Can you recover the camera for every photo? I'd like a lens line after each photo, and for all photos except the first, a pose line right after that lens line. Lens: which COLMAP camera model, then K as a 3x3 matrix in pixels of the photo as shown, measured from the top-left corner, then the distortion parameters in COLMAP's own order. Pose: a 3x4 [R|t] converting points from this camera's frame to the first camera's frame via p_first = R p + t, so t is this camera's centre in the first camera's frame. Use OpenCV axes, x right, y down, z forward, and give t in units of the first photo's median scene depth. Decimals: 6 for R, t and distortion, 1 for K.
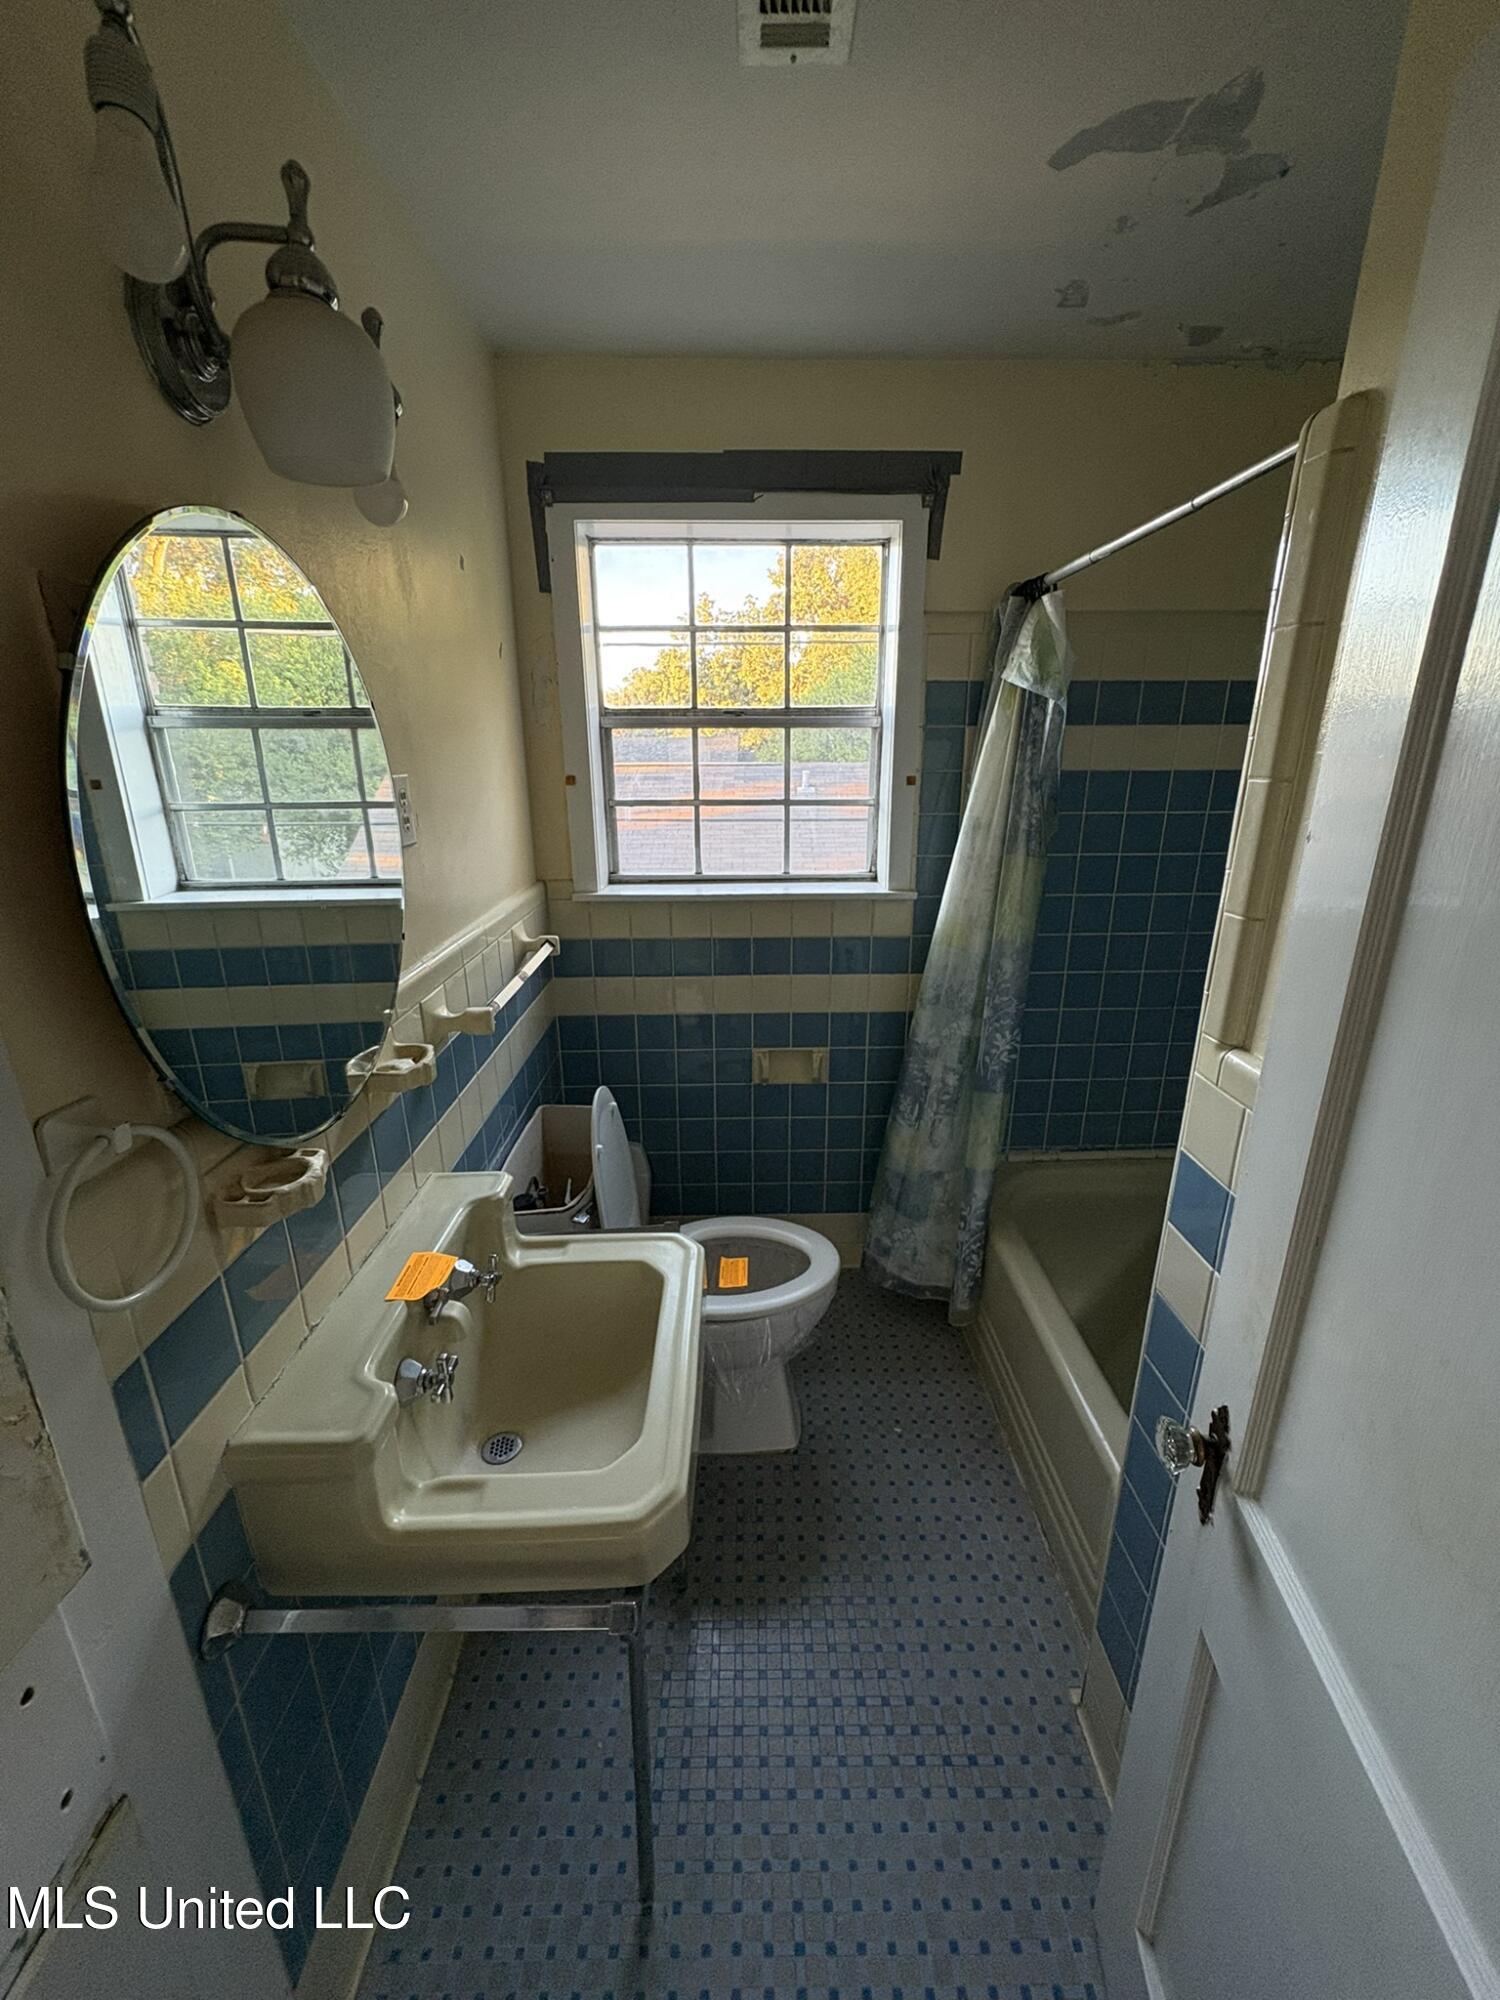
lens RADIAL K [[796.1, 0, 748.2], [0, 796.1, 1000.6], [0, 0, 1]] dist [0.000970, -0.000261]
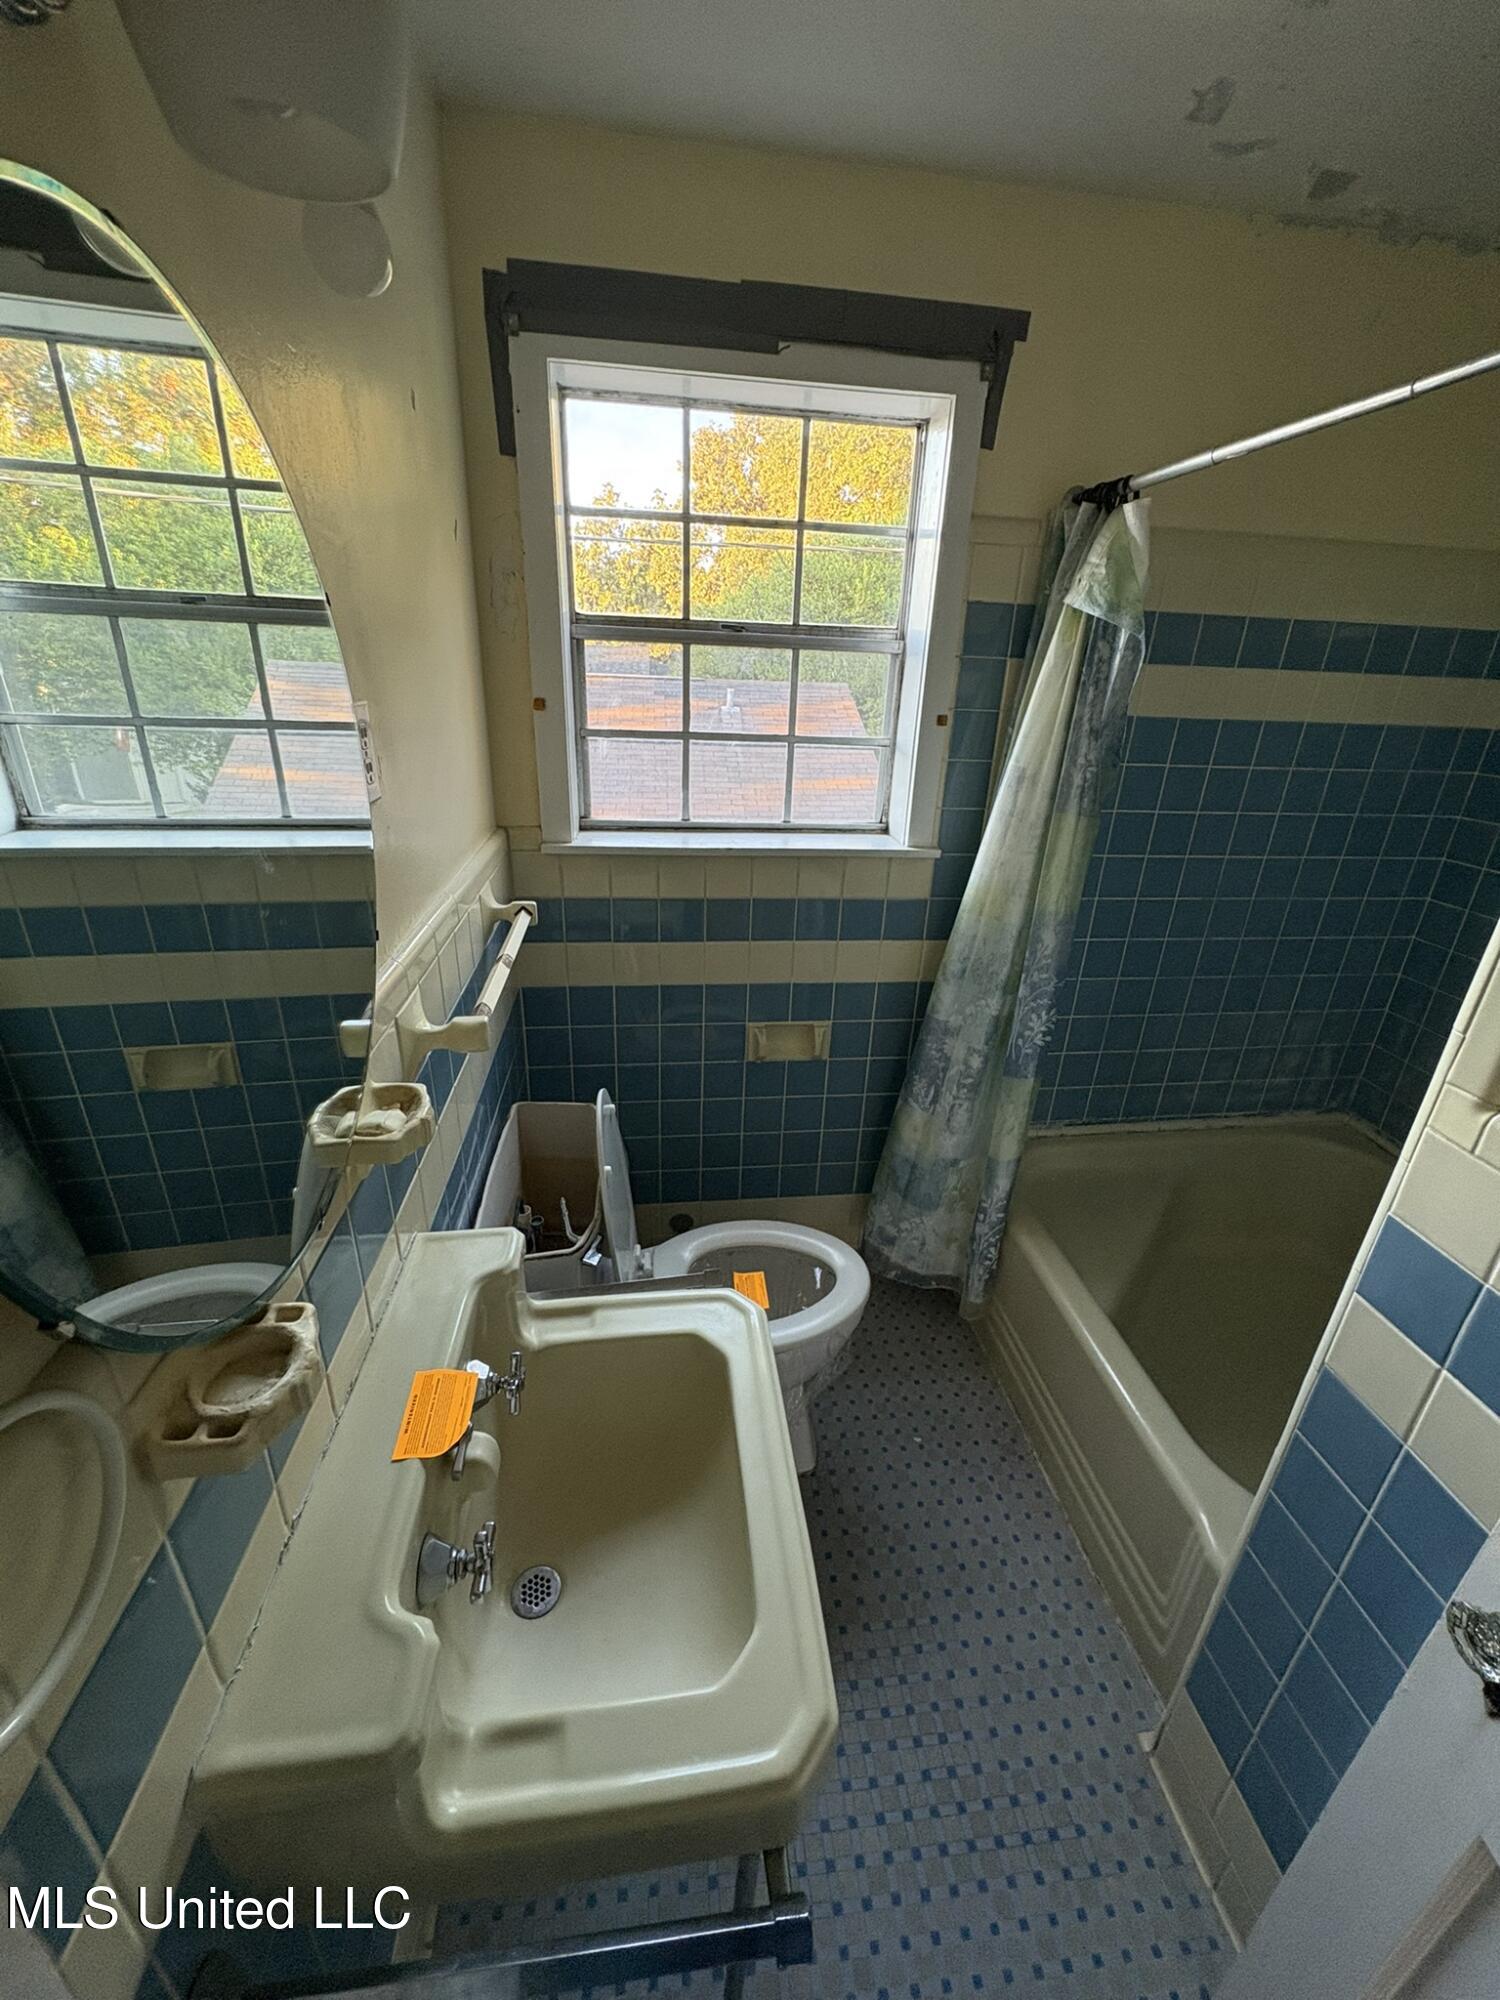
lens RADIAL K [[796.1, 0, 750.1], [0, 796.1, 1002.1], [0, 0, 1]] dist [0.000970, -0.000261]
pose [[0.993082, -0.003022, 0.117384, -0.114570], [-0.008421, 0.995262, 0.096866, -0.058476], [-0.117120, -0.097185, 0.988351, 0.152377]]
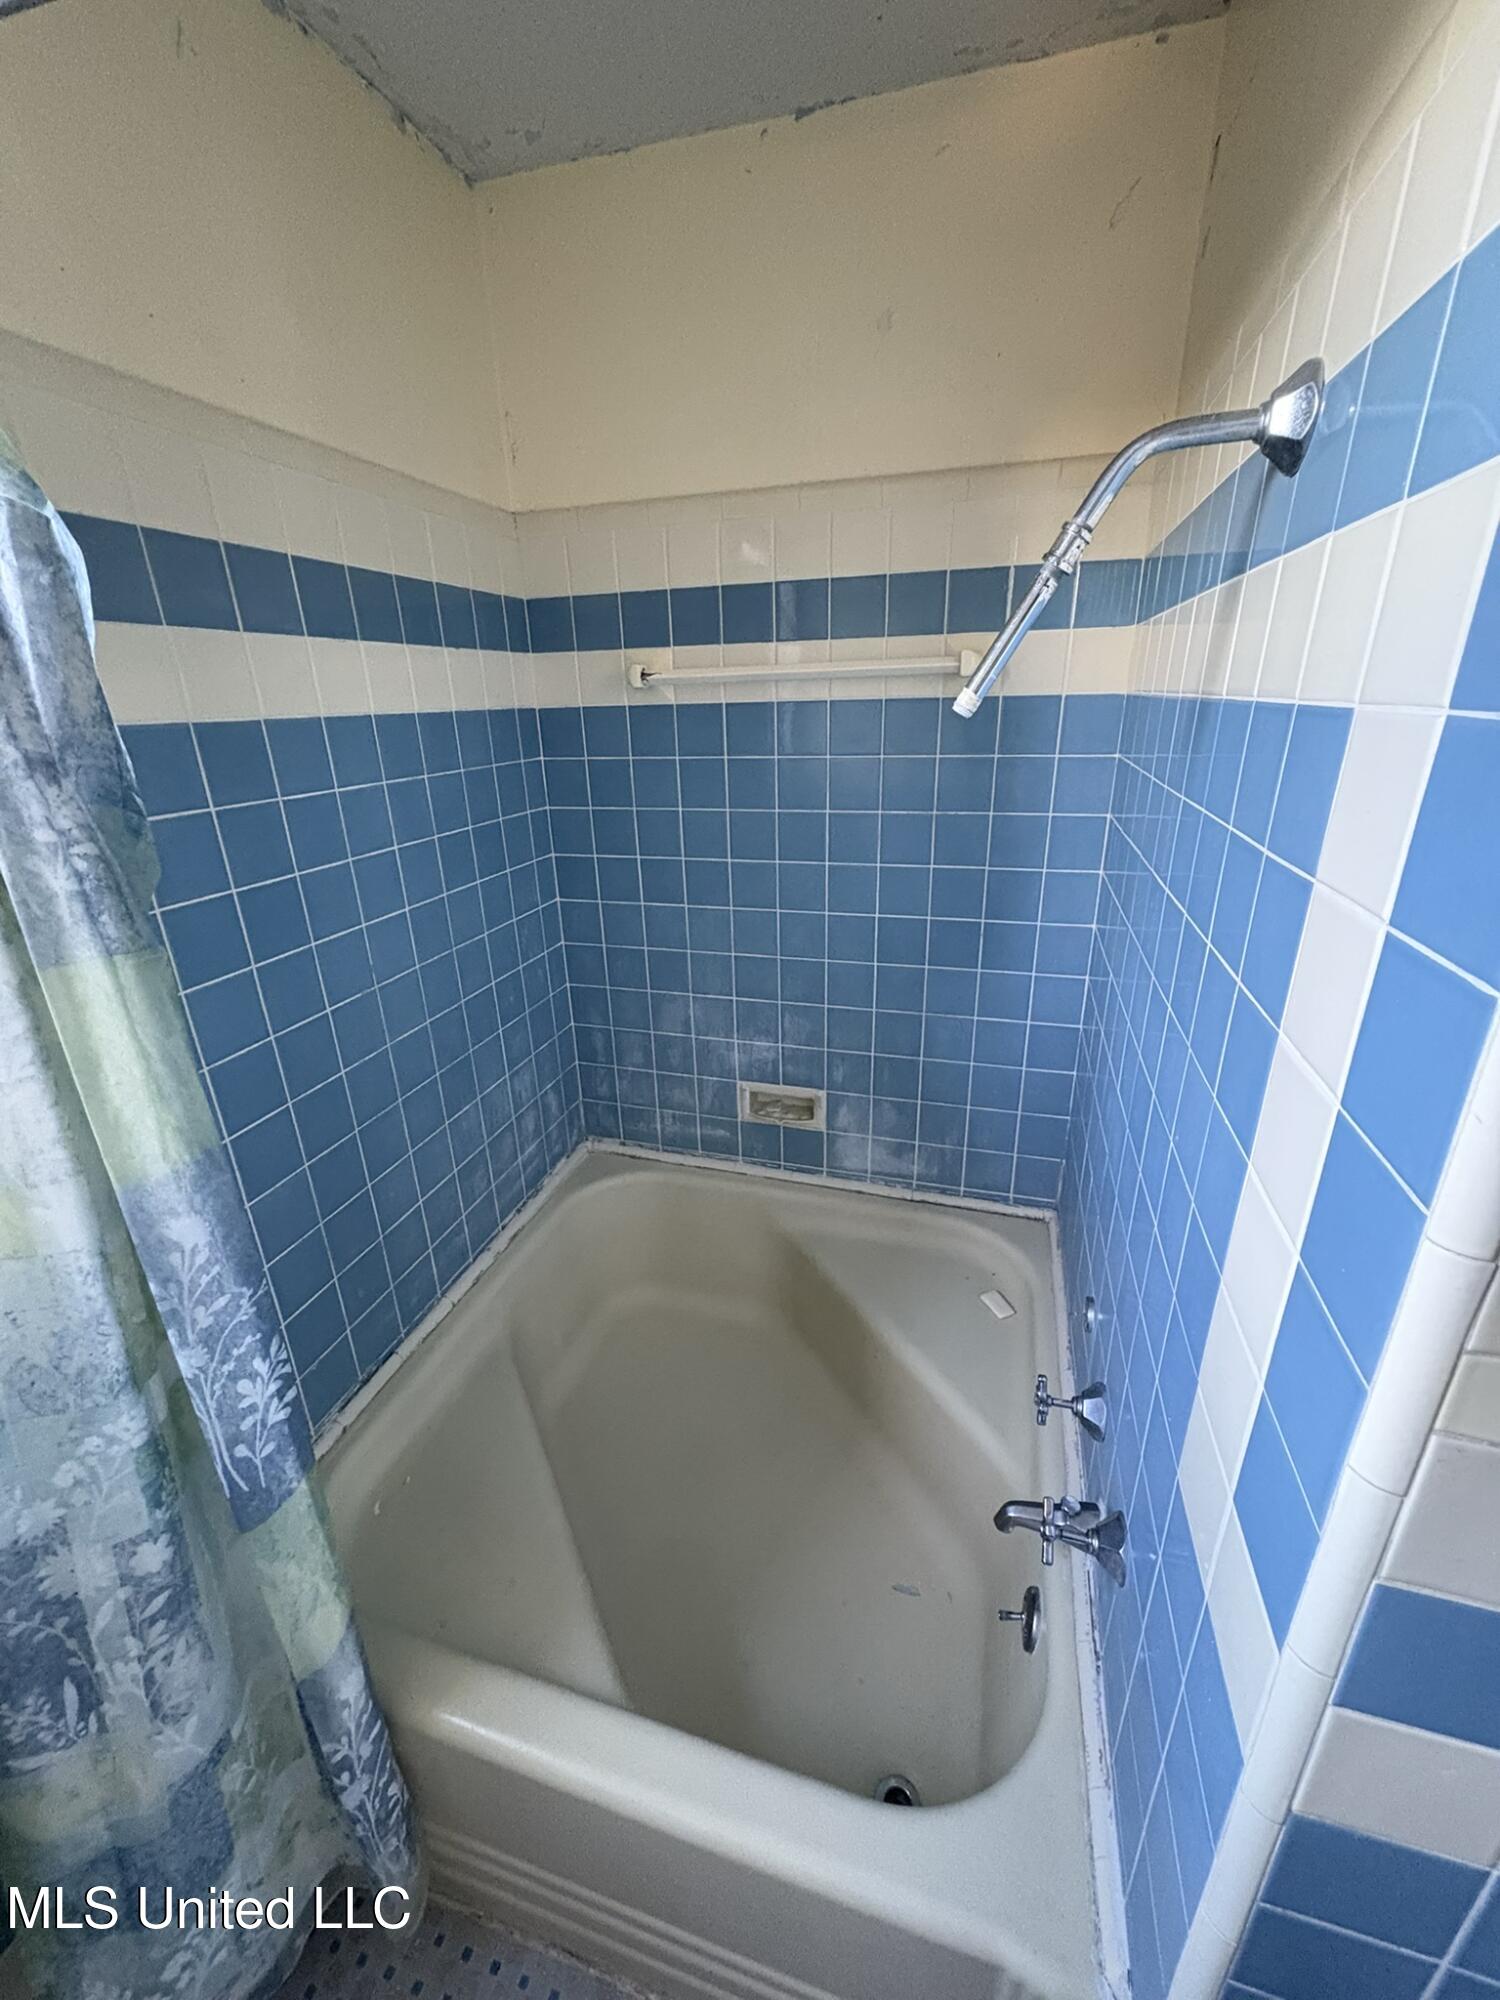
lens RADIAL K [[796.1, 0, 765.5], [0, 796.1, 994.8], [0, 0, 1]] dist [0.000970, -0.000261]
pose [[0.276740, -0.340824, 0.898473, 0.093754], [0.304901, 0.917820, 0.254250, -0.166516], [-0.911291, 0.203584, 0.357914, 0.588835]]
